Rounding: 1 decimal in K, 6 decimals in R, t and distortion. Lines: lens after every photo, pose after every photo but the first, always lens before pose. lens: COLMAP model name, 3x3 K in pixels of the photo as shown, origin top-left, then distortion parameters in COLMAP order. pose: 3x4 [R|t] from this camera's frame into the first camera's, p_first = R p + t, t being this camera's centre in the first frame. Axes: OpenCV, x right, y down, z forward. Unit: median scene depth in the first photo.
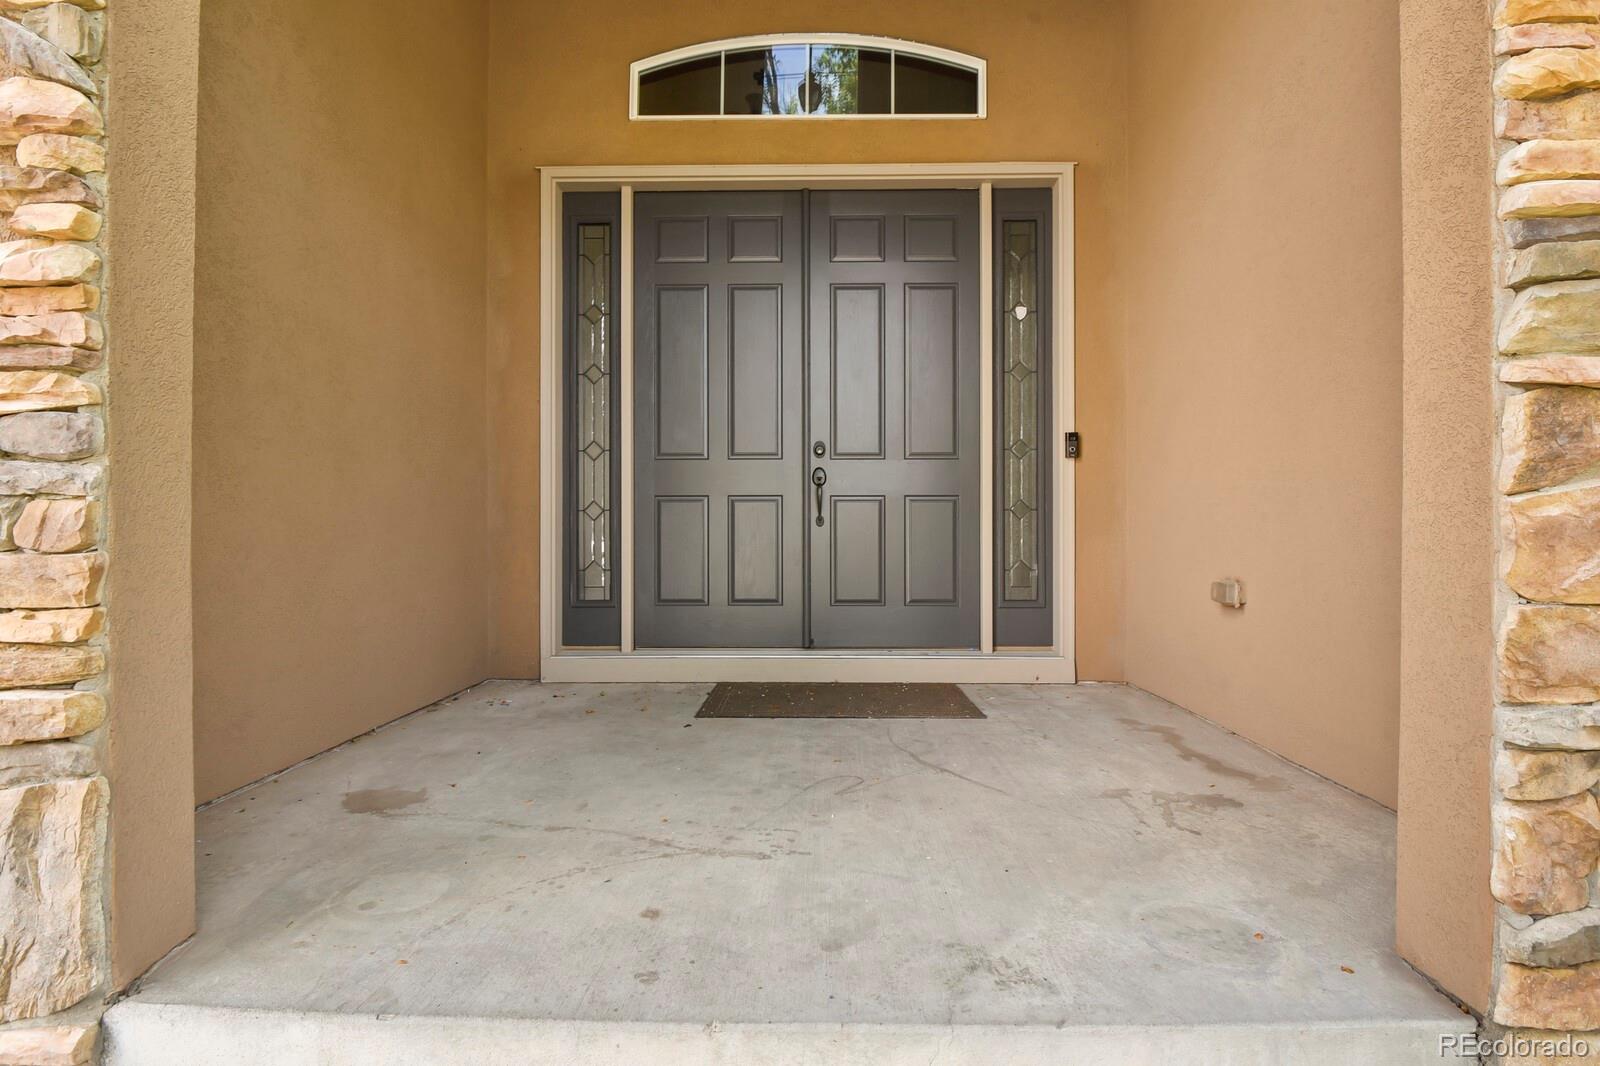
lens RADIAL K [[774.4, 0, 800.1], [0, 774.4, 530.5], [0, 0, 1]] dist [-0.000265, -0.000017]
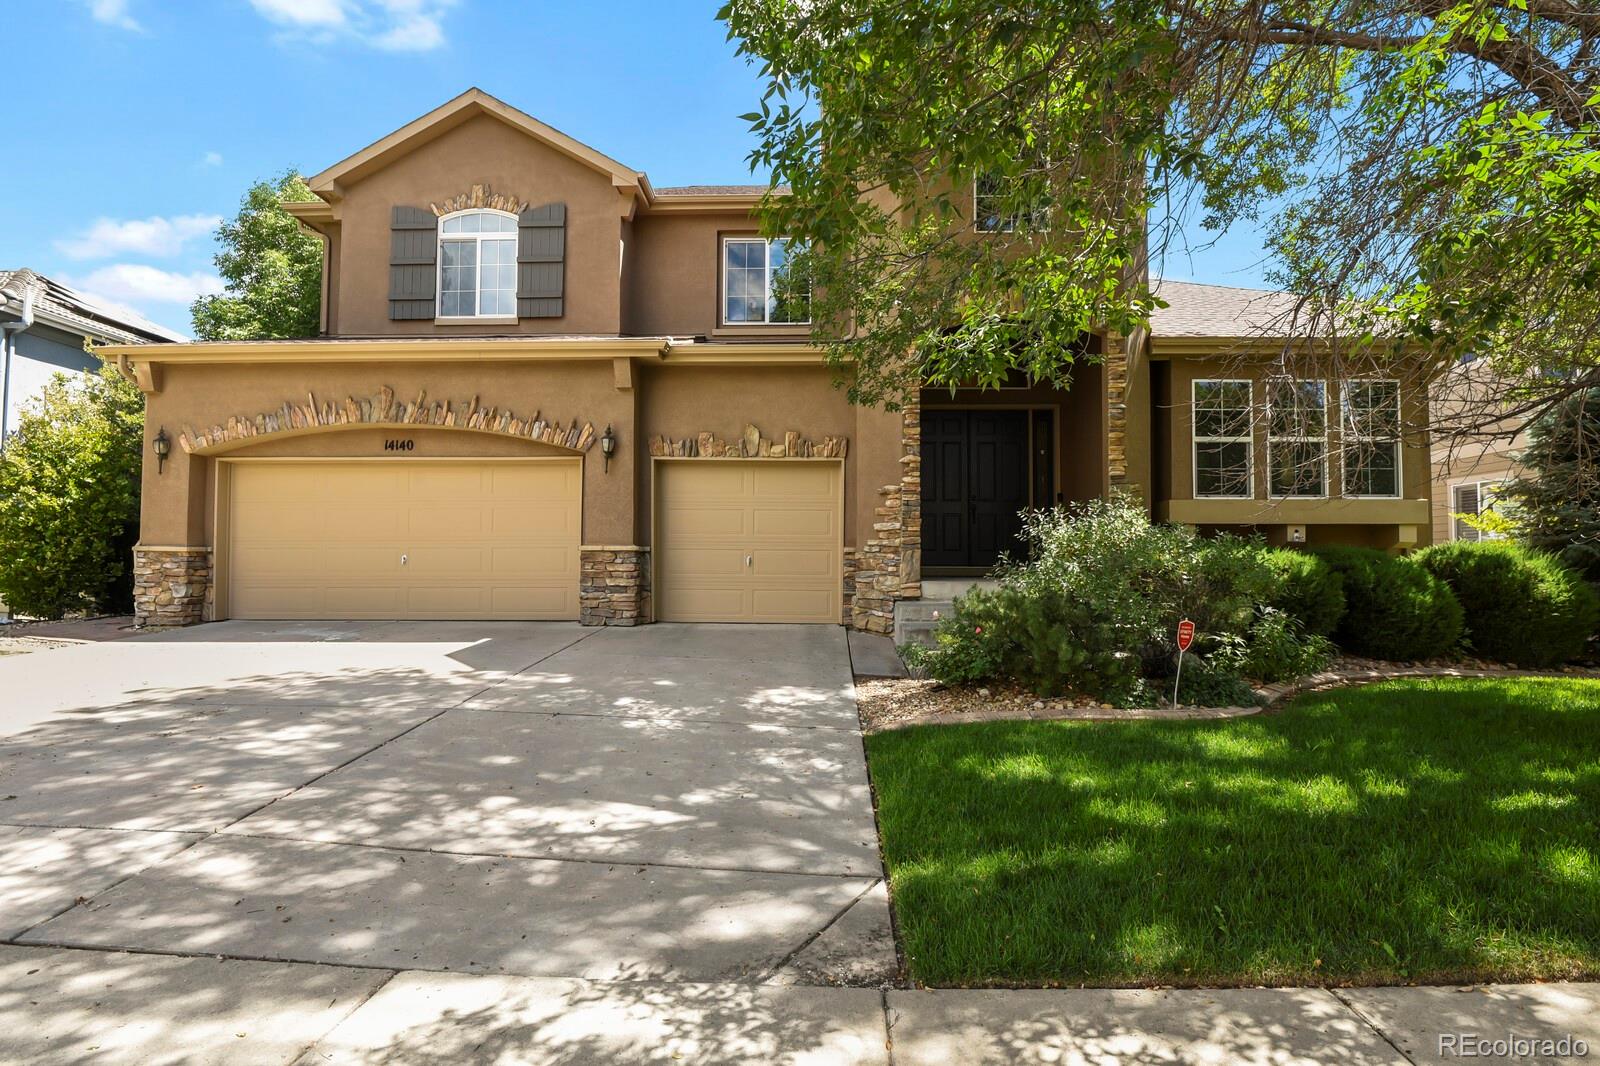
lens RADIAL K [[774.4, 0, 799.9], [0, 774.4, 532.2], [0, 0, 1]] dist [-0.000265, -0.000017]
pose [[0.999997, 0.001932, 0.001181, -0.638588], [-0.001900, 0.999642, -0.026702, 0.103320], [-0.001232, 0.026699, 0.999643, -1.929063]]
